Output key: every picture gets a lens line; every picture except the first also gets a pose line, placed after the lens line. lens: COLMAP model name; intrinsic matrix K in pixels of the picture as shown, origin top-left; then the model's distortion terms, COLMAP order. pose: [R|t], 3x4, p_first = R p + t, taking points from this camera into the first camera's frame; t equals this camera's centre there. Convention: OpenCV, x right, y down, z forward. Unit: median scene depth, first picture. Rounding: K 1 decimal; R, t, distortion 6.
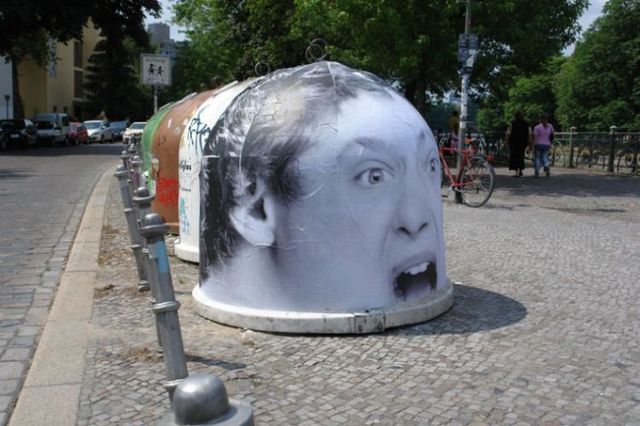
lens RADIAL K [[754.9, 0, 319.6], [0, 754.9, 213.1], [0, 0, 1]] dist [0.046185, 0.000000]
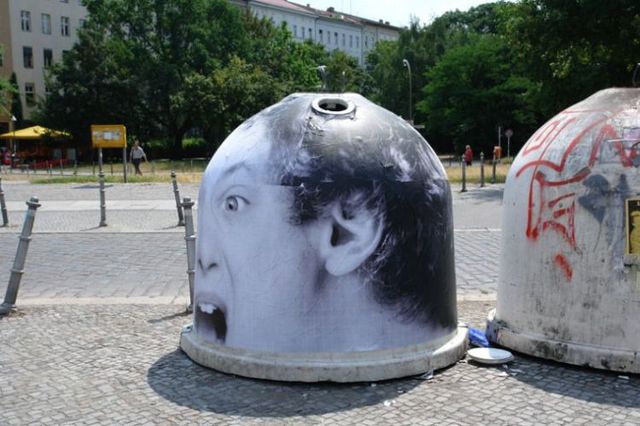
lens RADIAL K [[754.9, 0, 322.0], [0, 754.9, 211.4], [0, 0, 1]] dist [0.046185, 0.000000]
pose [[-0.217081, 0.070024, -0.973639, 1.054386], [-0.114060, 0.988772, 0.096543, -0.160926], [0.969467, 0.132011, -0.206656, 1.367462]]
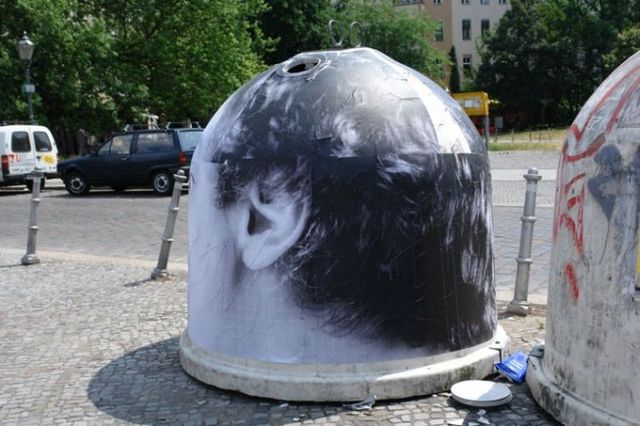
lens RADIAL K [[754.9, 0, 318.8], [0, 754.9, 212.1], [0, 0, 1]] dist [0.046185, 0.000000]
pose [[-0.727142, 0.094480, -0.679955, 0.644054], [-0.051774, 0.980116, 0.191554, -0.206233], [0.684532, 0.174491, -0.707791, 1.781899]]
